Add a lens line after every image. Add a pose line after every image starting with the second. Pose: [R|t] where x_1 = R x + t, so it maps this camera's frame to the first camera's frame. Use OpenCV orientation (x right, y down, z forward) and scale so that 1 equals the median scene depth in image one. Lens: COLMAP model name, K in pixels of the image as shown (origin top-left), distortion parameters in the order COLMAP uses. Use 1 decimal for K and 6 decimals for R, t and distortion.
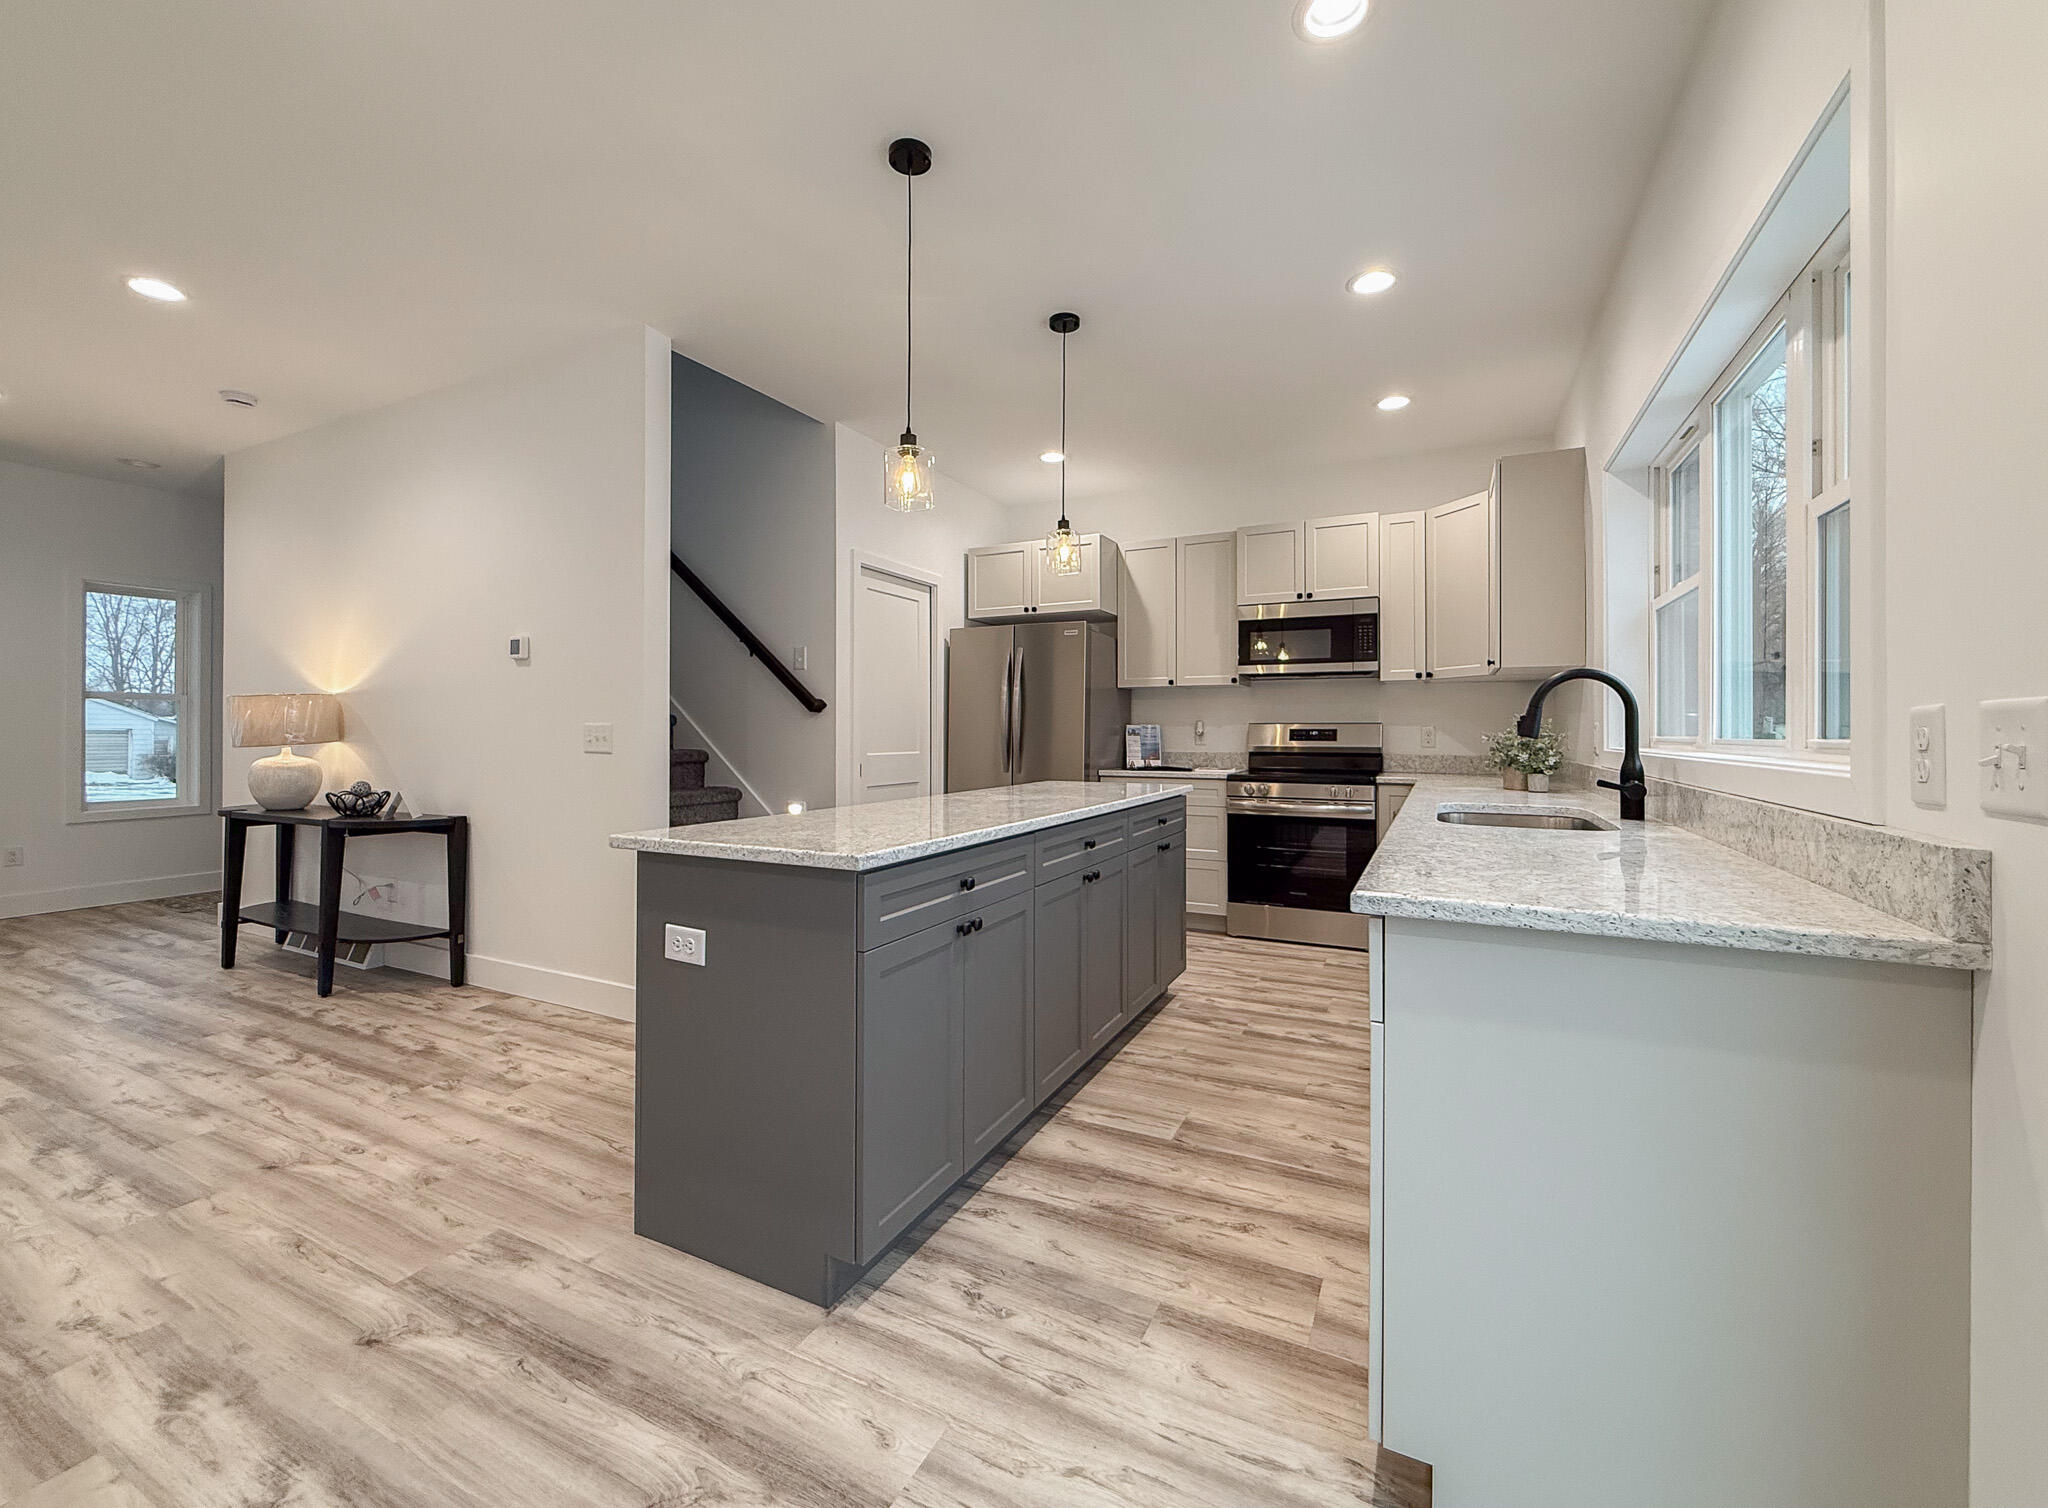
lens RADIAL K [[854.8, 0, 1022.3], [0, 854.8, 724.8], [0, 0, 1]] dist [-0.000869, -0.000014]
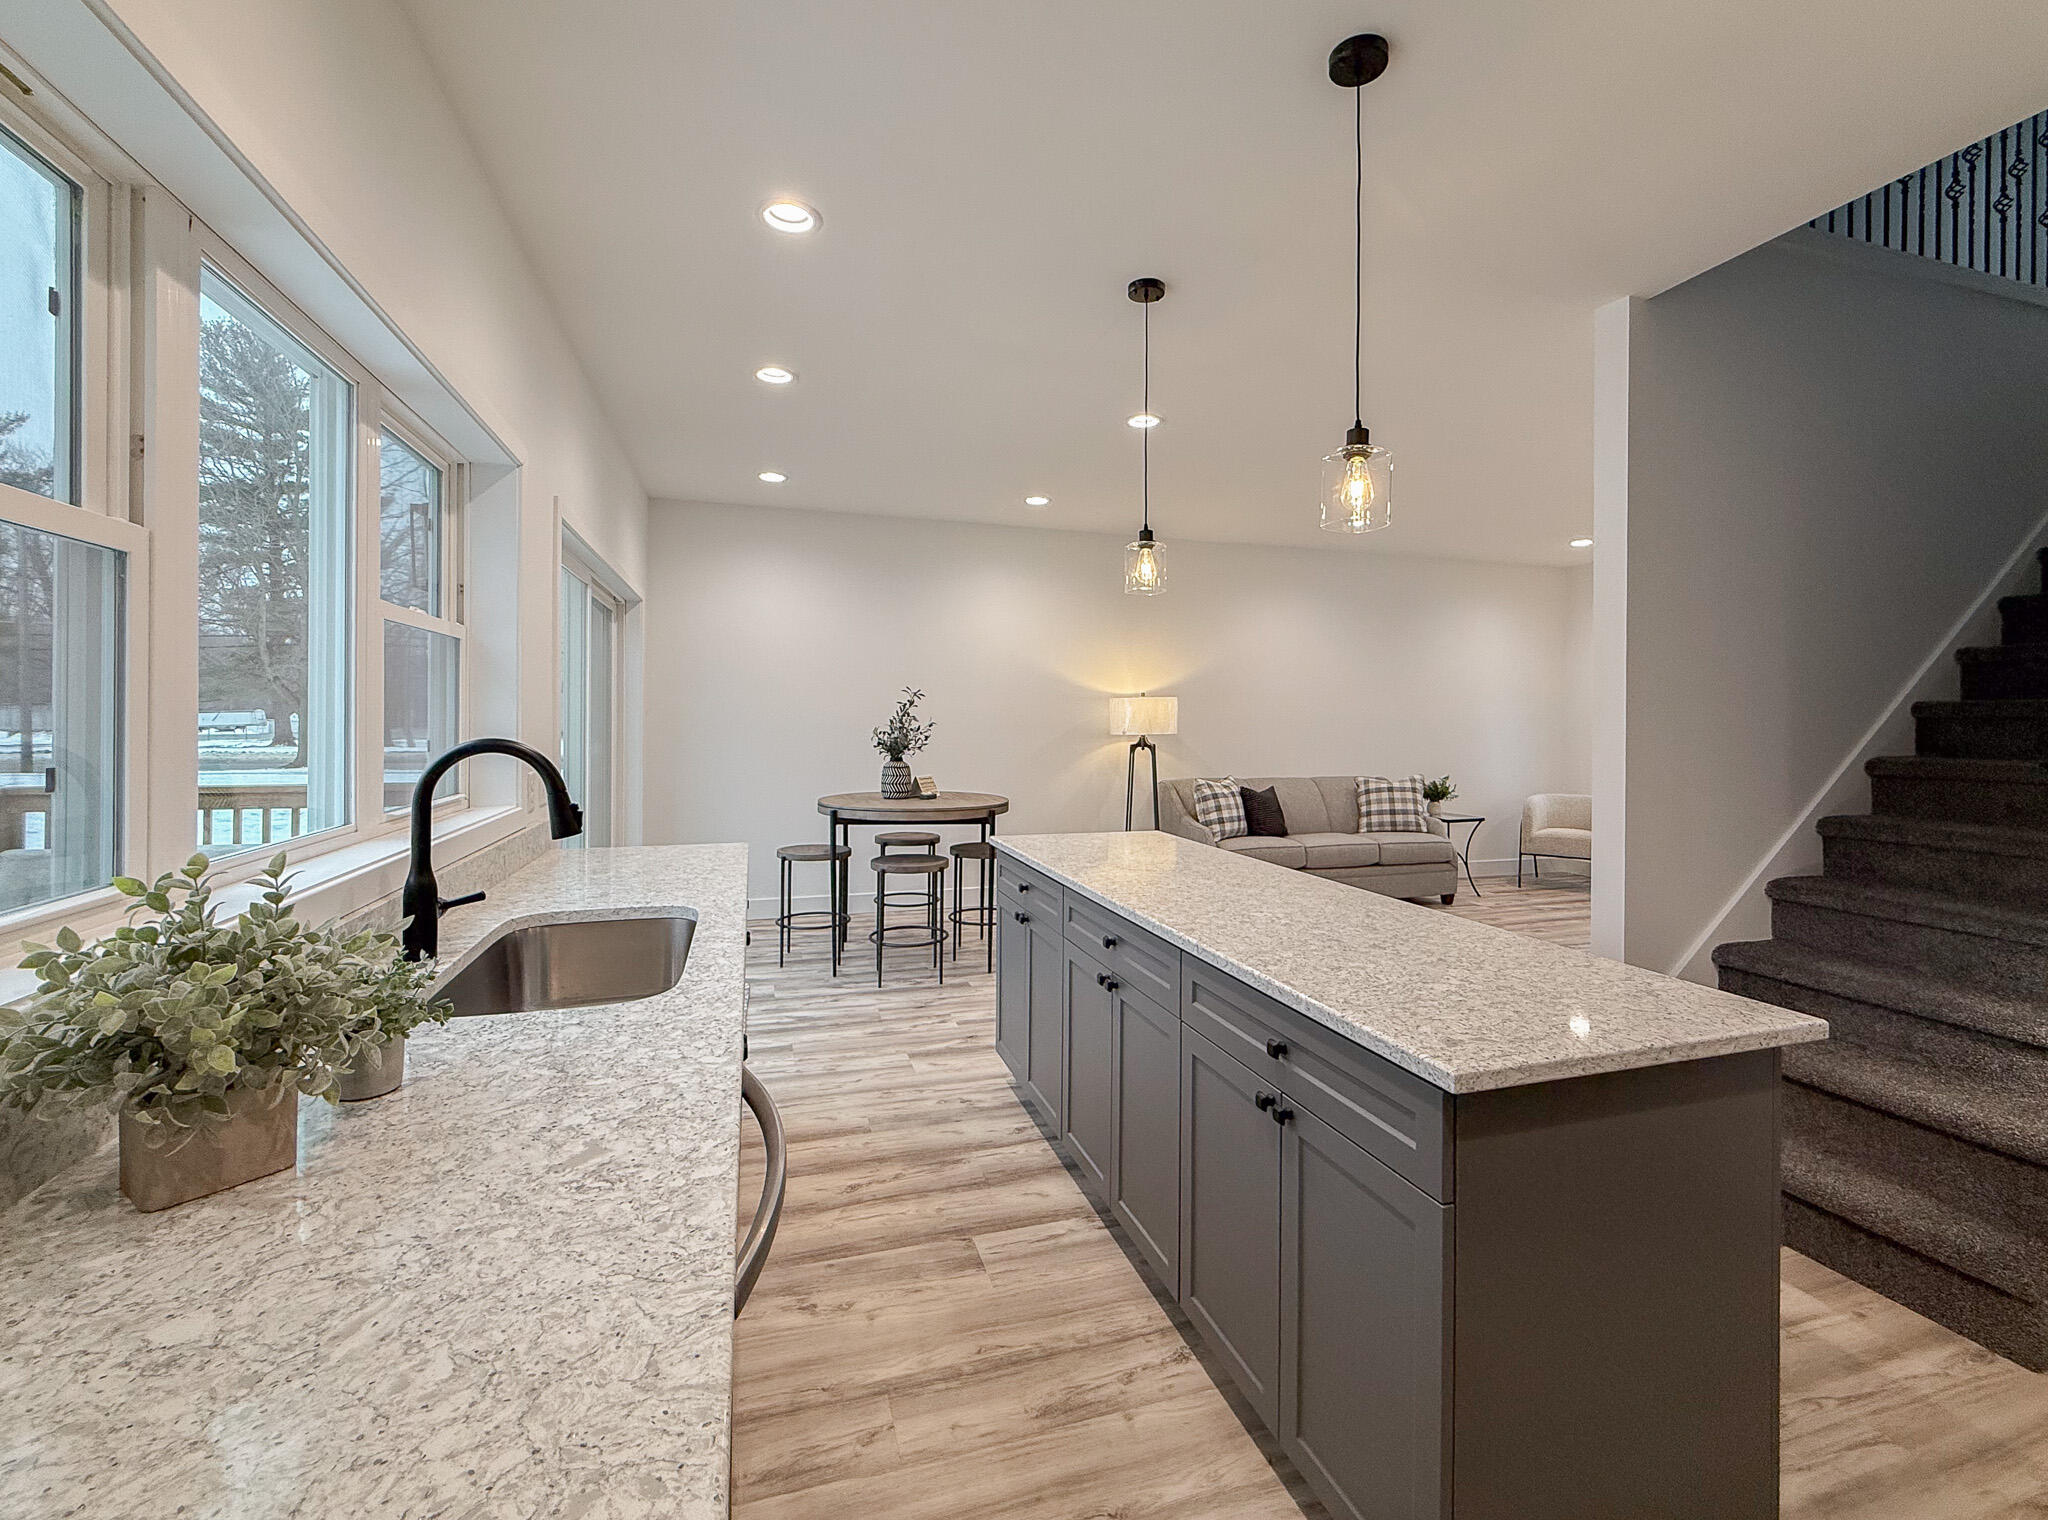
lens RADIAL K [[887.9, 0, 1032.1], [0, 887.9, 712.3], [0, 0, 1]] dist [-0.000609, -0.000307]
pose [[-0.723097, -0.011500, -0.690651, 0.617011], [-0.002253, 0.999895, -0.014290, -0.056936], [0.690743, -0.008777, -0.723047, 1.344609]]
